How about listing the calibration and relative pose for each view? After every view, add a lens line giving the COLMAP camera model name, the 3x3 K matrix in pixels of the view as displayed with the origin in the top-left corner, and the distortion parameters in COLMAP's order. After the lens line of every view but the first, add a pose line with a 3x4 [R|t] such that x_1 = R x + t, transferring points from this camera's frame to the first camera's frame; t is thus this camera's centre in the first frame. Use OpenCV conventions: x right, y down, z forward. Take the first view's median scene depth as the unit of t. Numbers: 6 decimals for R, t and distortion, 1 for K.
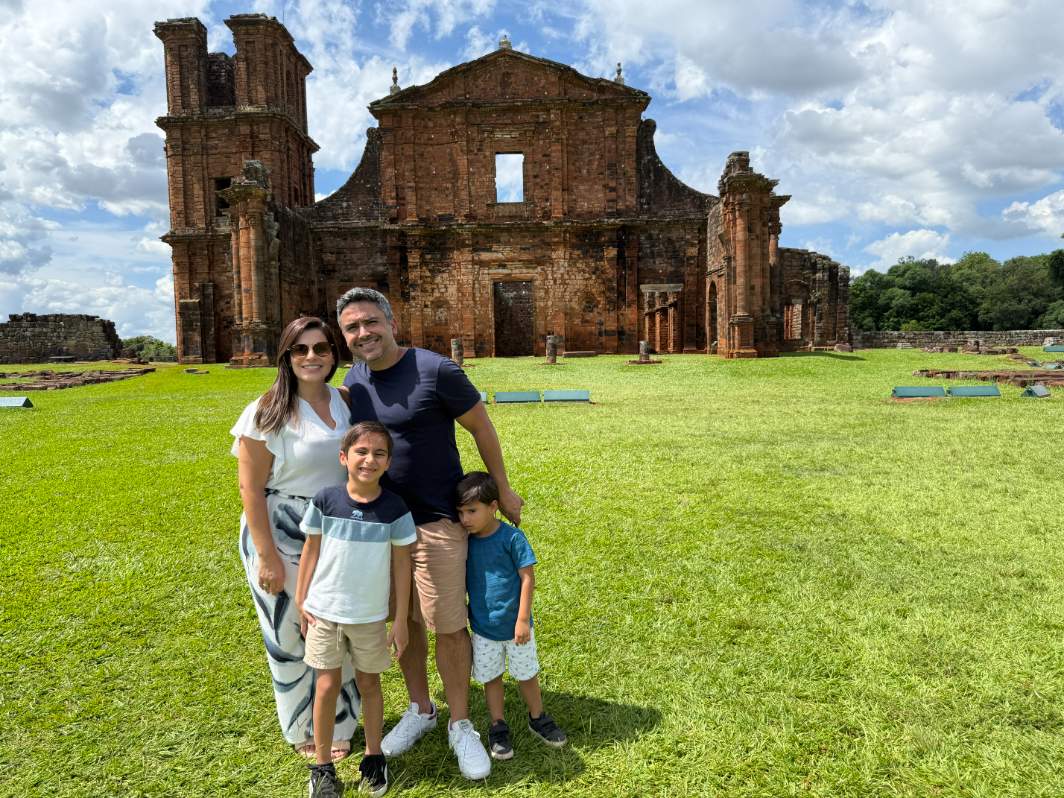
lens RADIAL K [[748.4, 0, 532.0], [0, 748.4, 399.0], [0, 0, 1]] dist [0.149431, -0.288597]
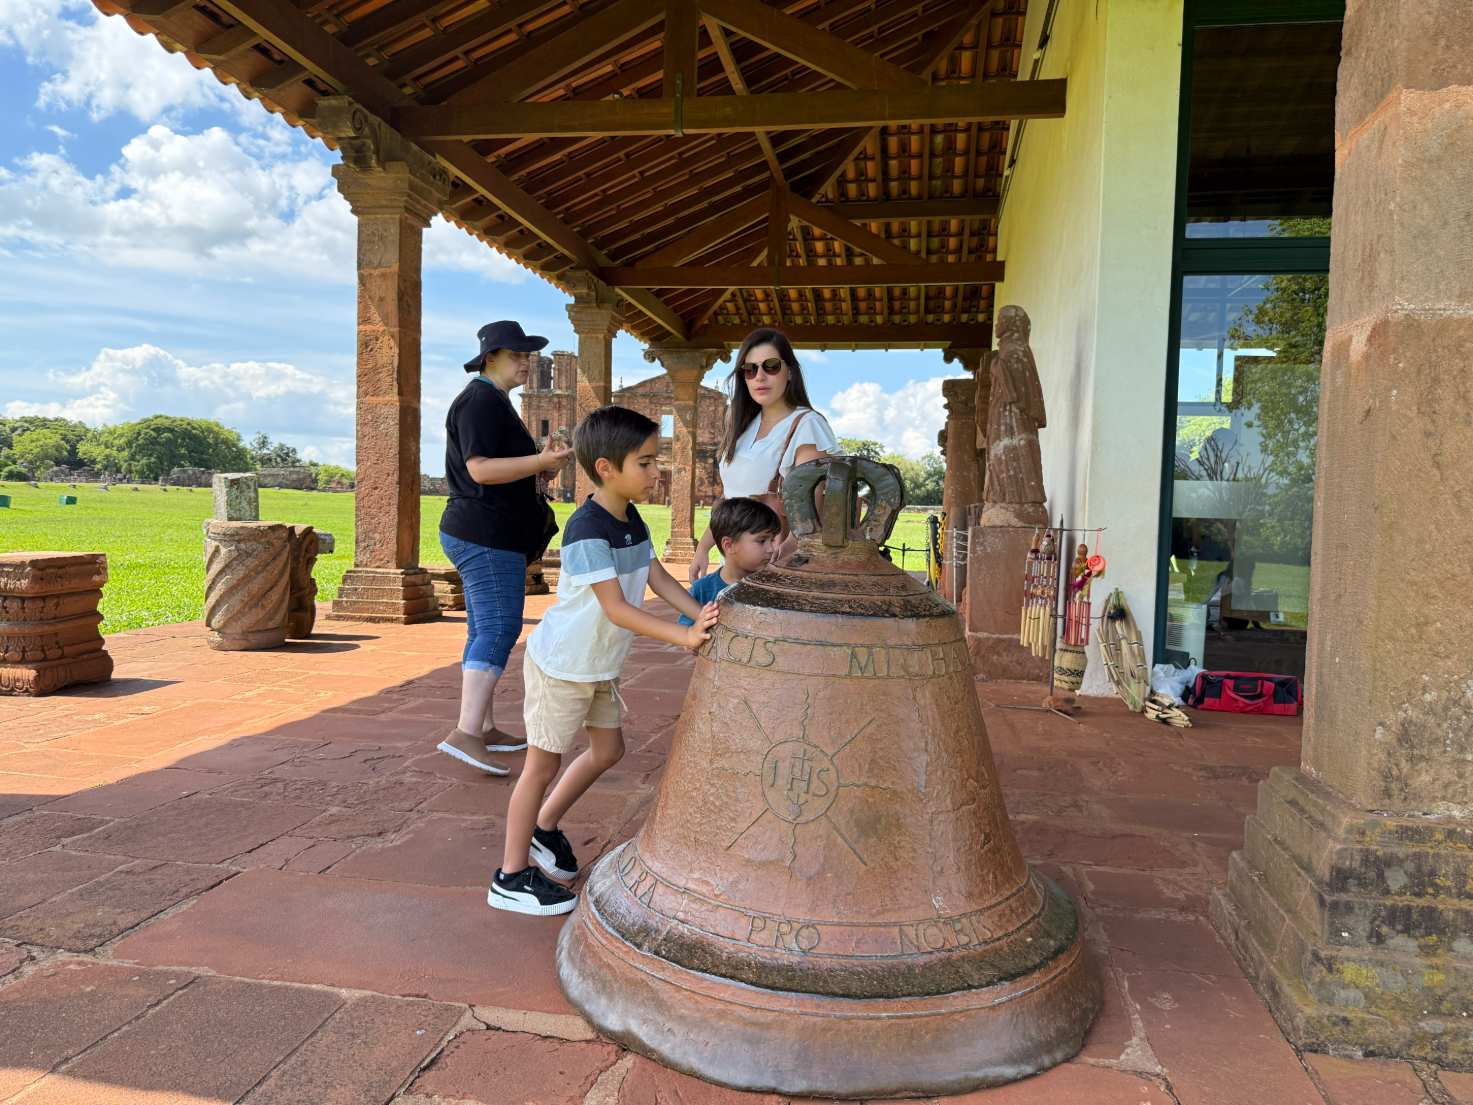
lens RADIAL K [[1036.1, 0, 736.5], [0, 1036.1, 552.5], [0, 0, 1]] dist [0.149431, -0.288597]
pose [[0.991800, 0.058305, -0.113728, 0.548648], [-0.060022, 0.998128, -0.011729, 0.110305], [0.112831, 0.018459, 0.993443, -2.058873]]
